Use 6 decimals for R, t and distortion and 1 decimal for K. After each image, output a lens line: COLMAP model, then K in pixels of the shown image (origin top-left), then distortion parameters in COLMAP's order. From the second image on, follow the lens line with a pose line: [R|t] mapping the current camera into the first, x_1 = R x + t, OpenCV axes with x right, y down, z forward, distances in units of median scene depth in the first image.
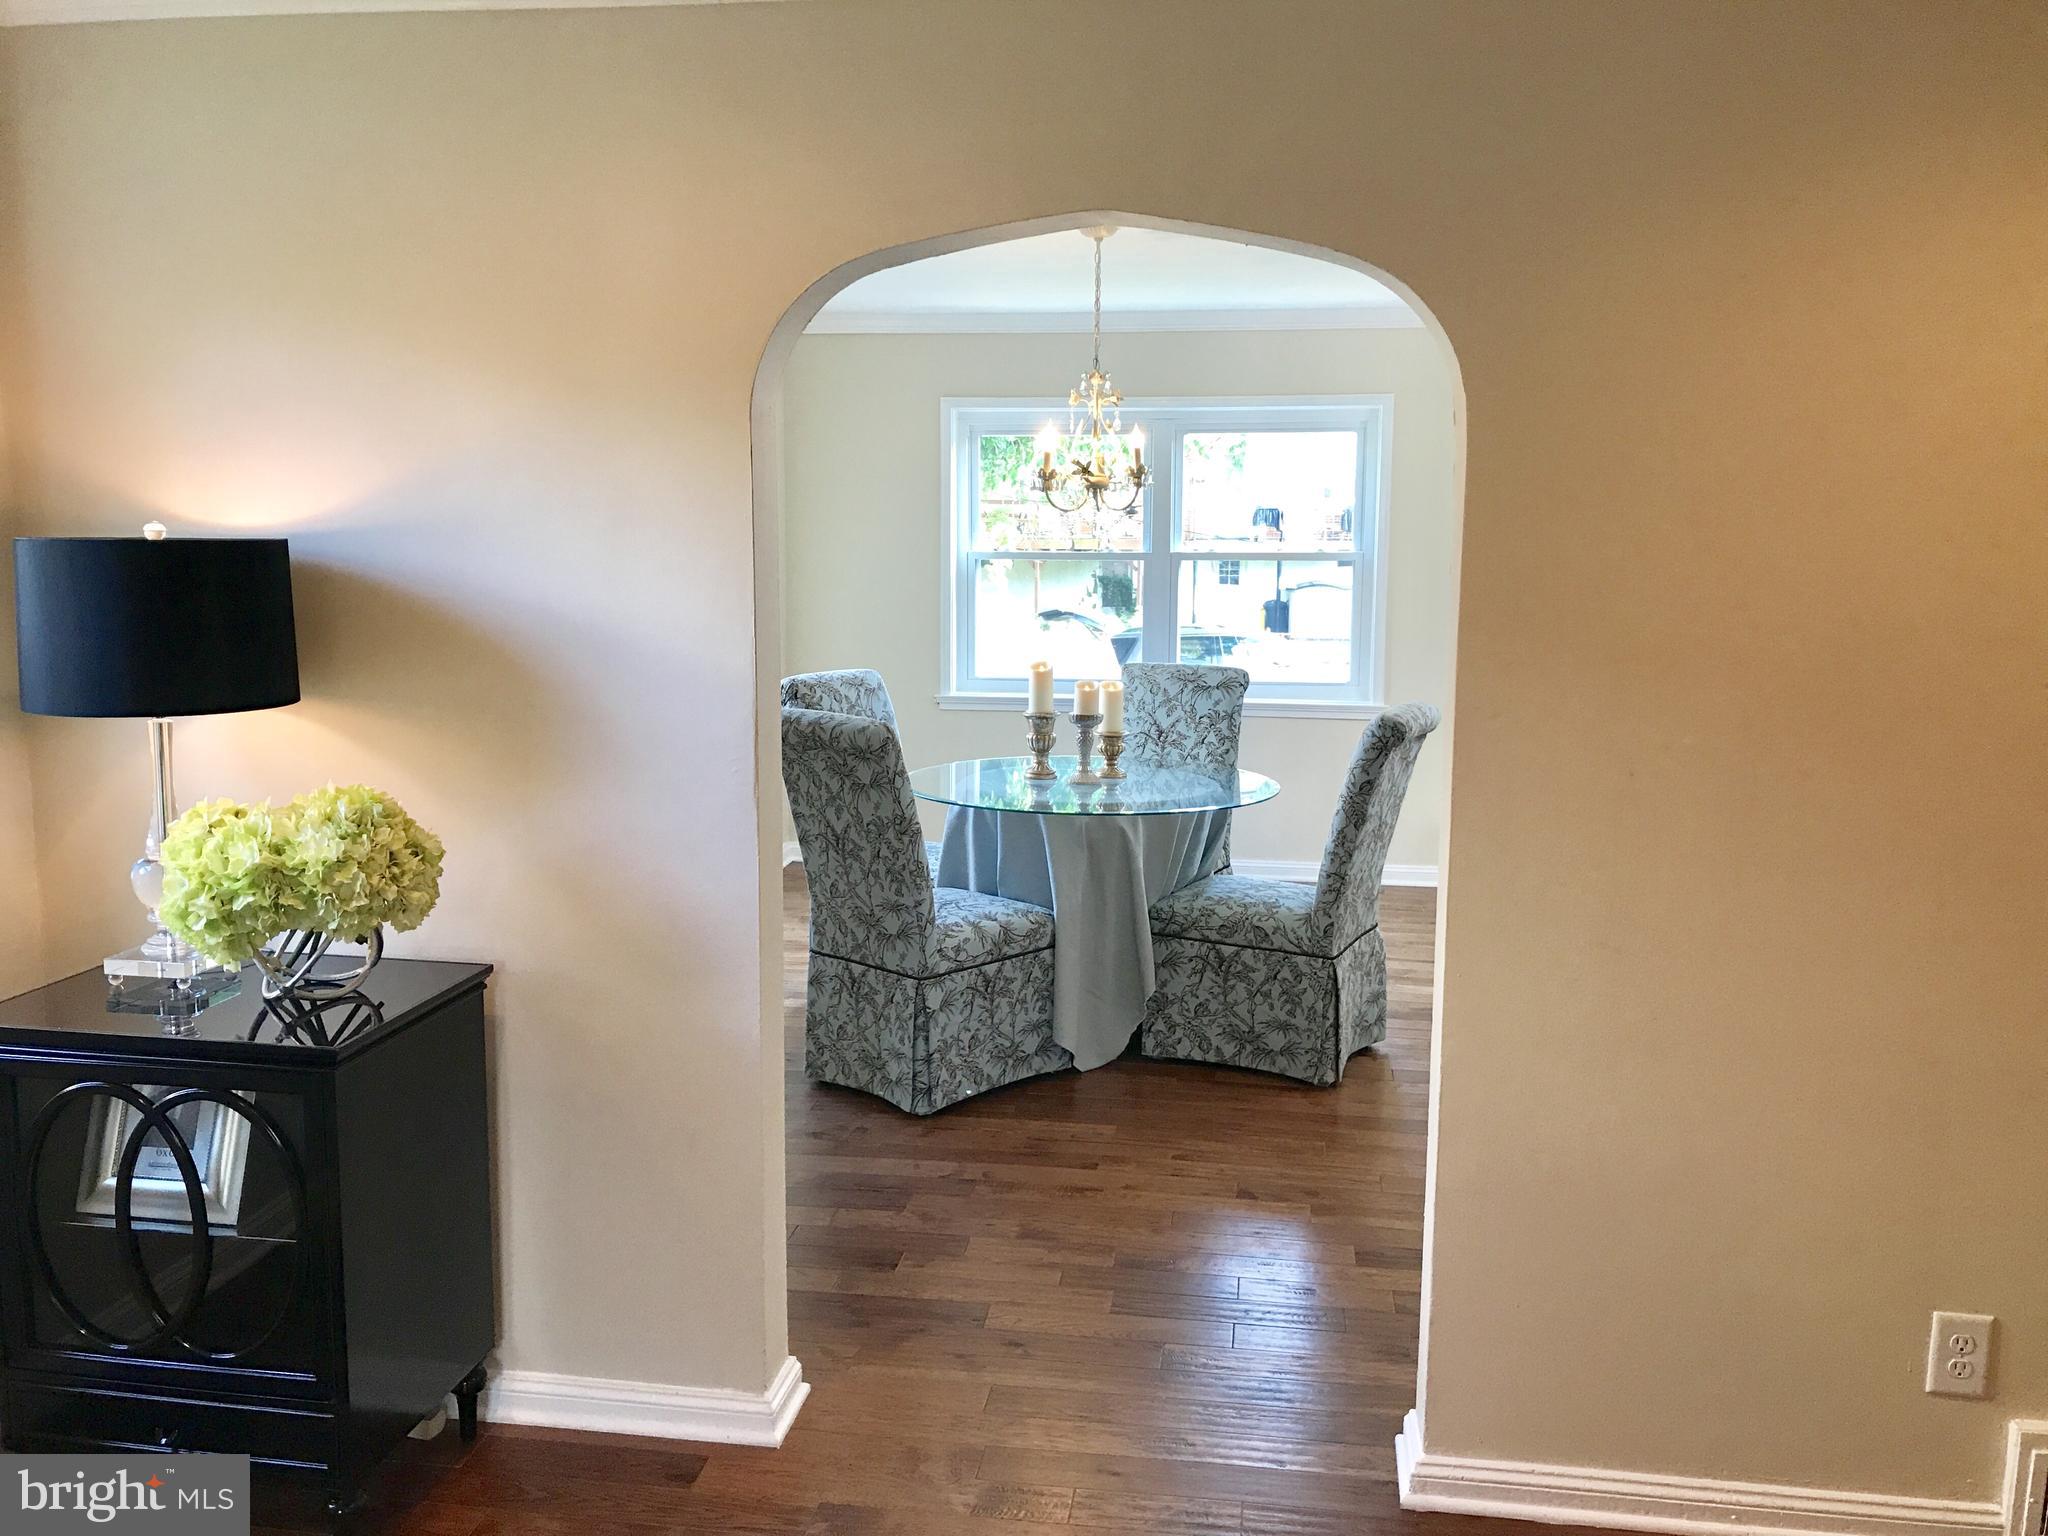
lens RADIAL K [[1690.8, 0, 1018.2], [0, 1690.8, 764.7], [0, 0, 1]] dist [0.003989, 0.000756]
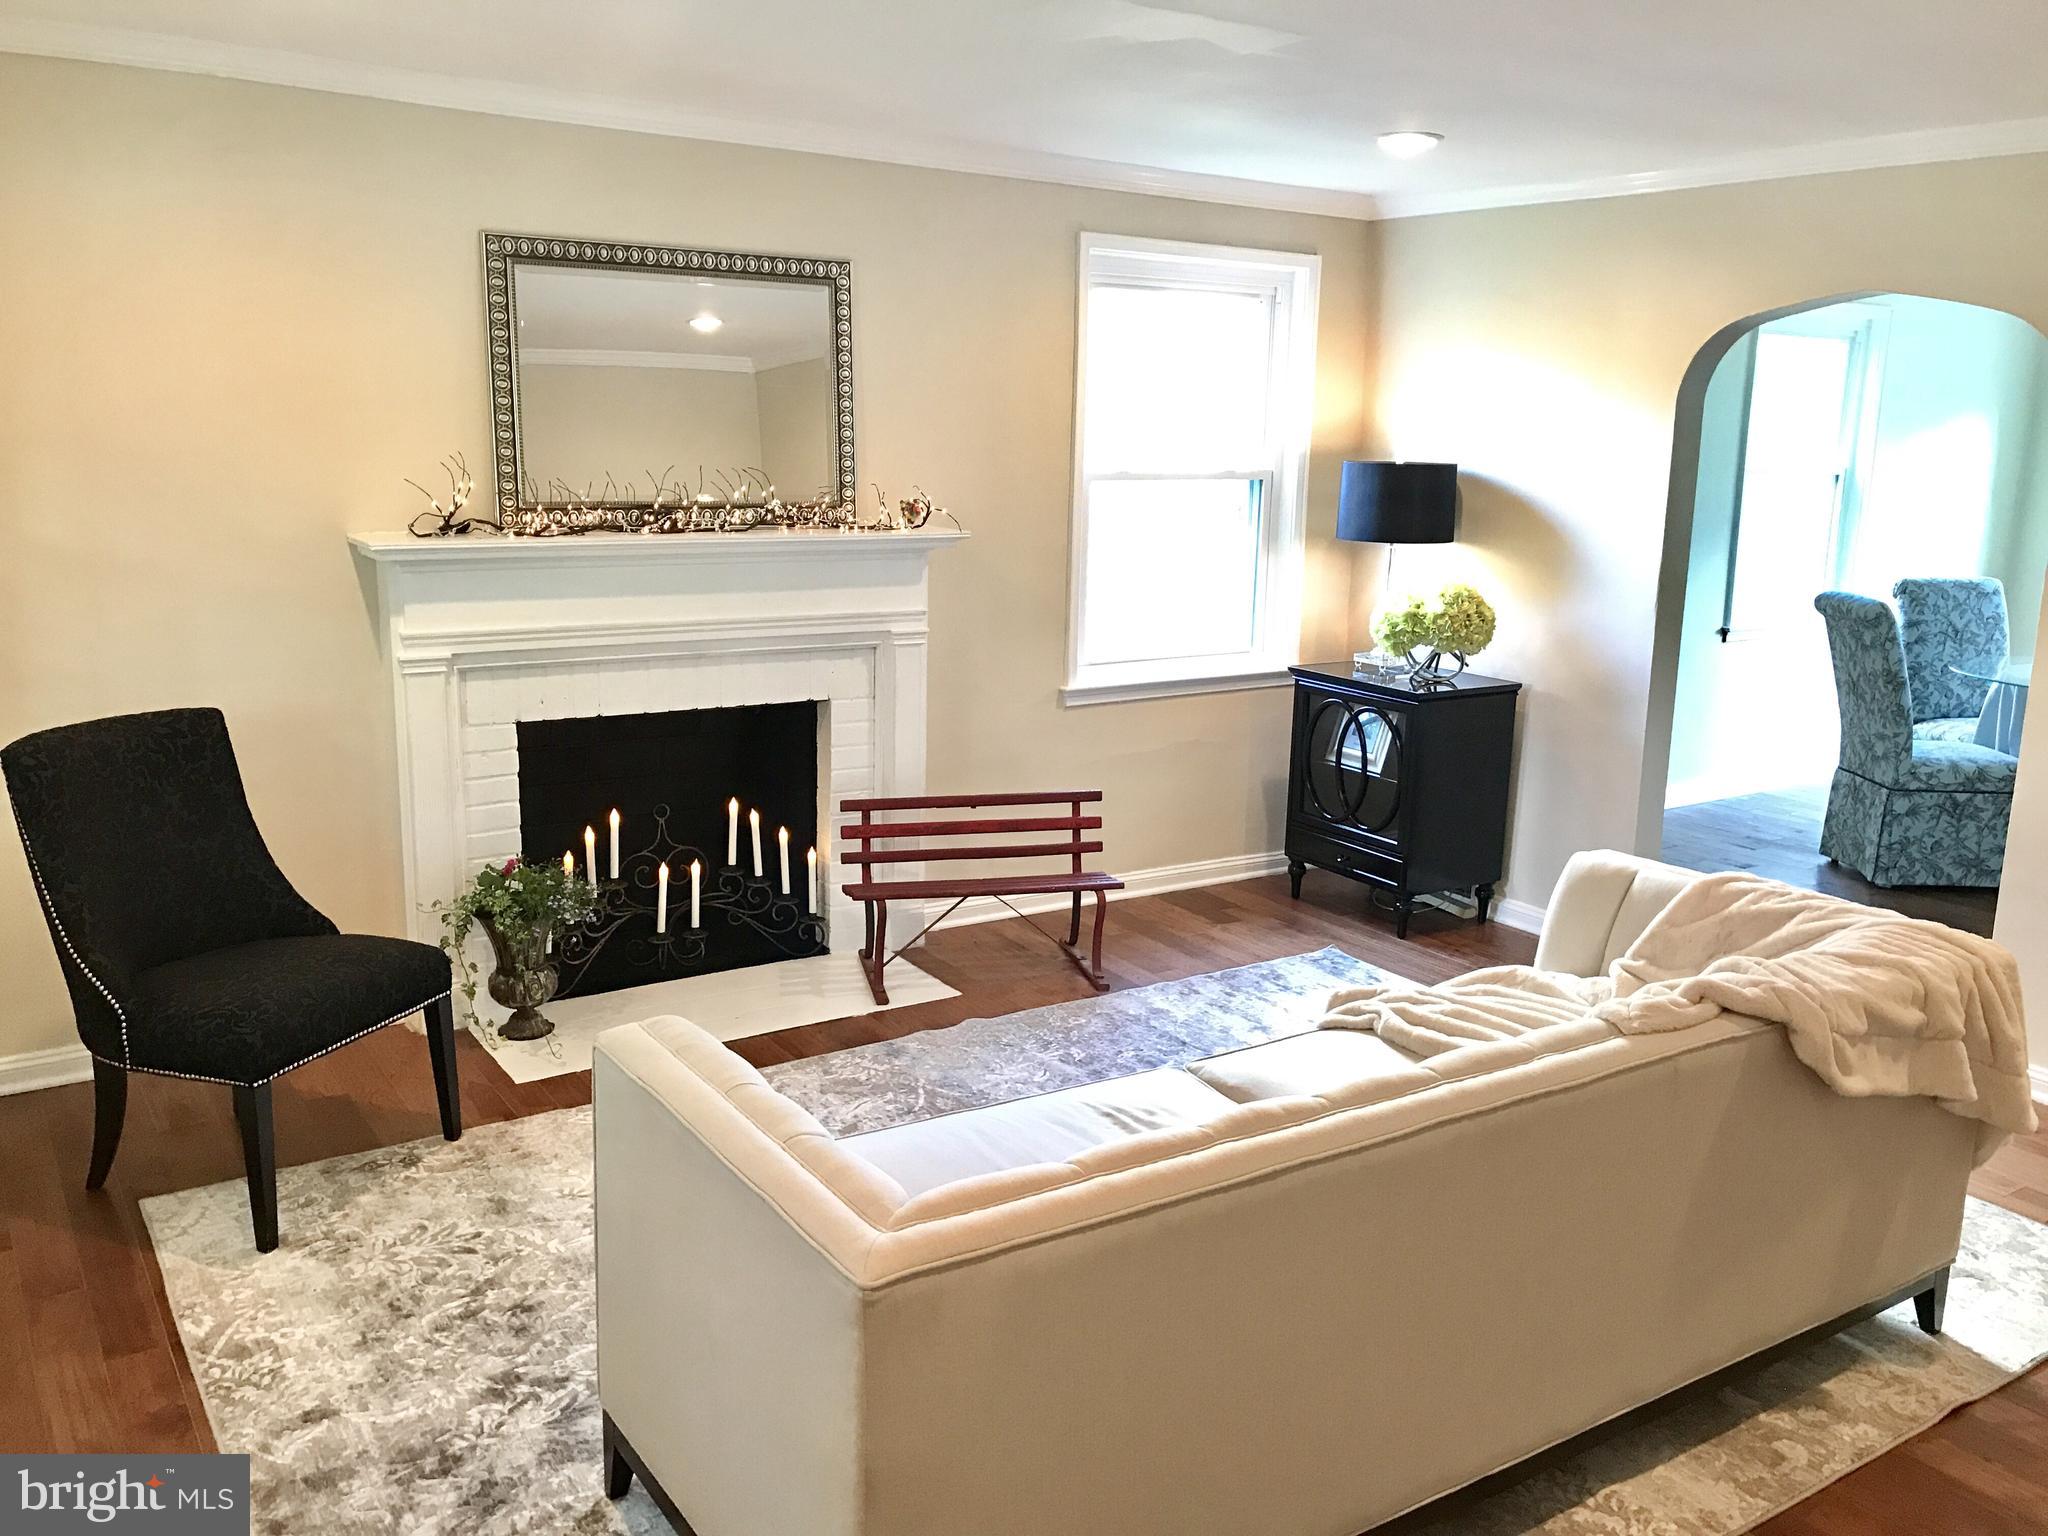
lens RADIAL K [[1690.8, 0, 996.4], [0, 1690.8, 773.2], [0, 0, 1]] dist [0.003989, 0.000756]
pose [[0.662986, 0.163064, -0.730657, 0.446446], [-0.123488, 0.986441, 0.108097, 0.050277], [0.738377, 0.018560, 0.674133, -0.467648]]
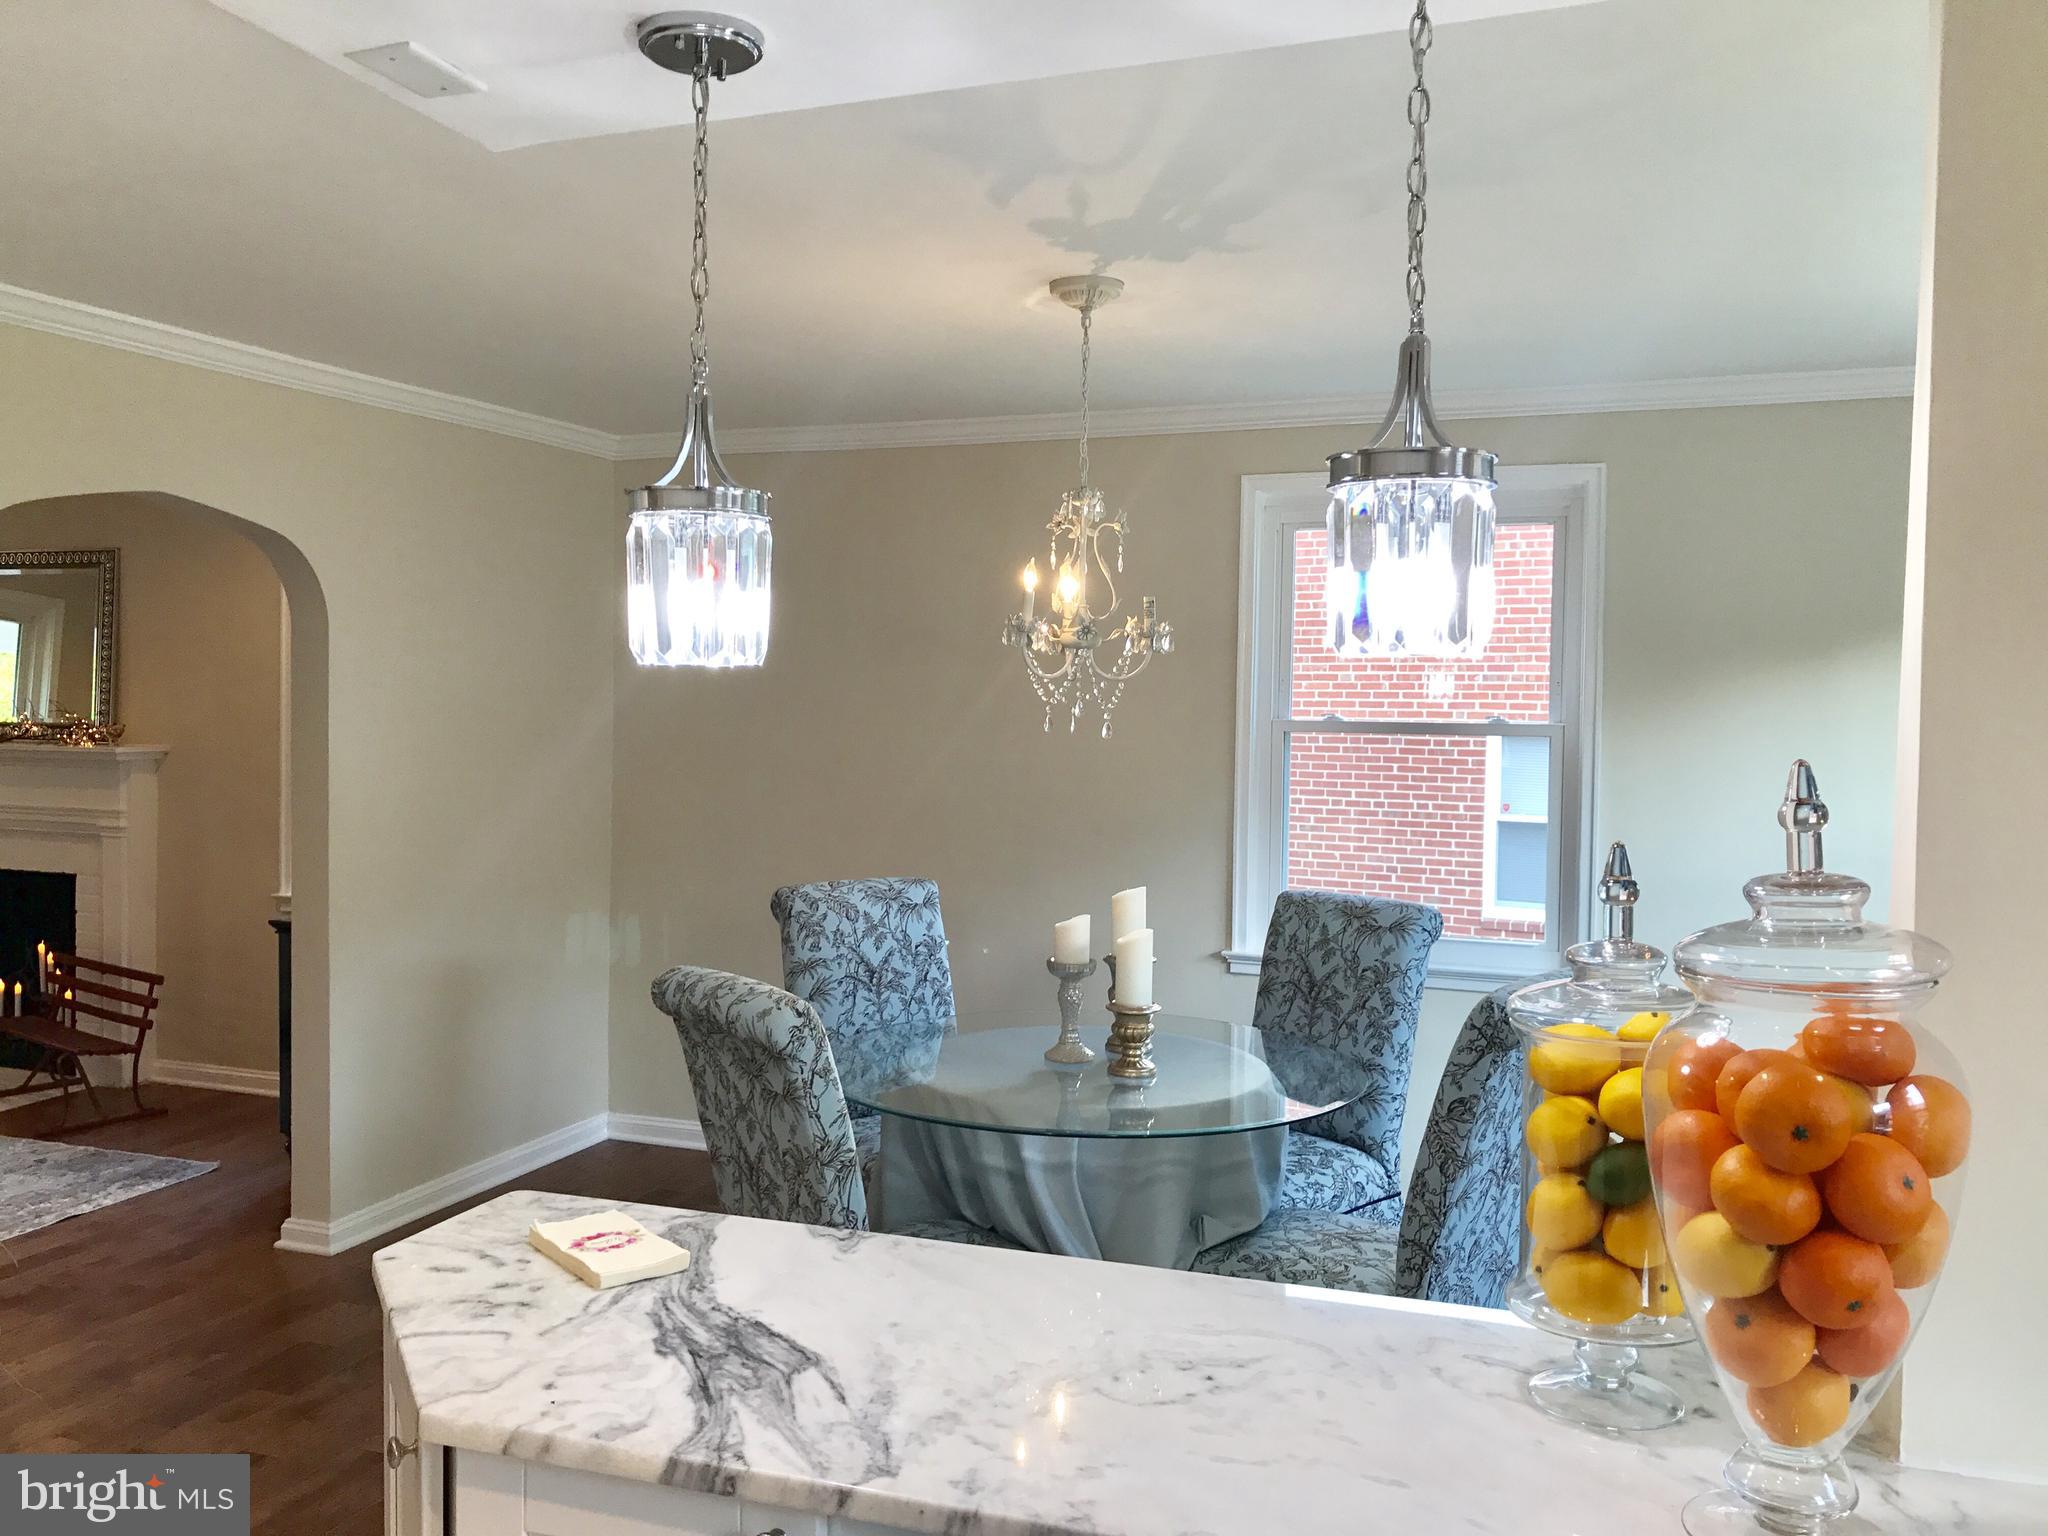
lens RADIAL K [[1690.8, 0, 1014.8], [0, 1690.8, 752.6], [0, 0, 1]] dist [0.003989, 0.000756]
pose [[-0.203302, 0.034810, -0.978497, 0.806950], [-0.153152, 0.985936, 0.066895, -0.185084], [0.967064, 0.163459, -0.195111, 1.226469]]
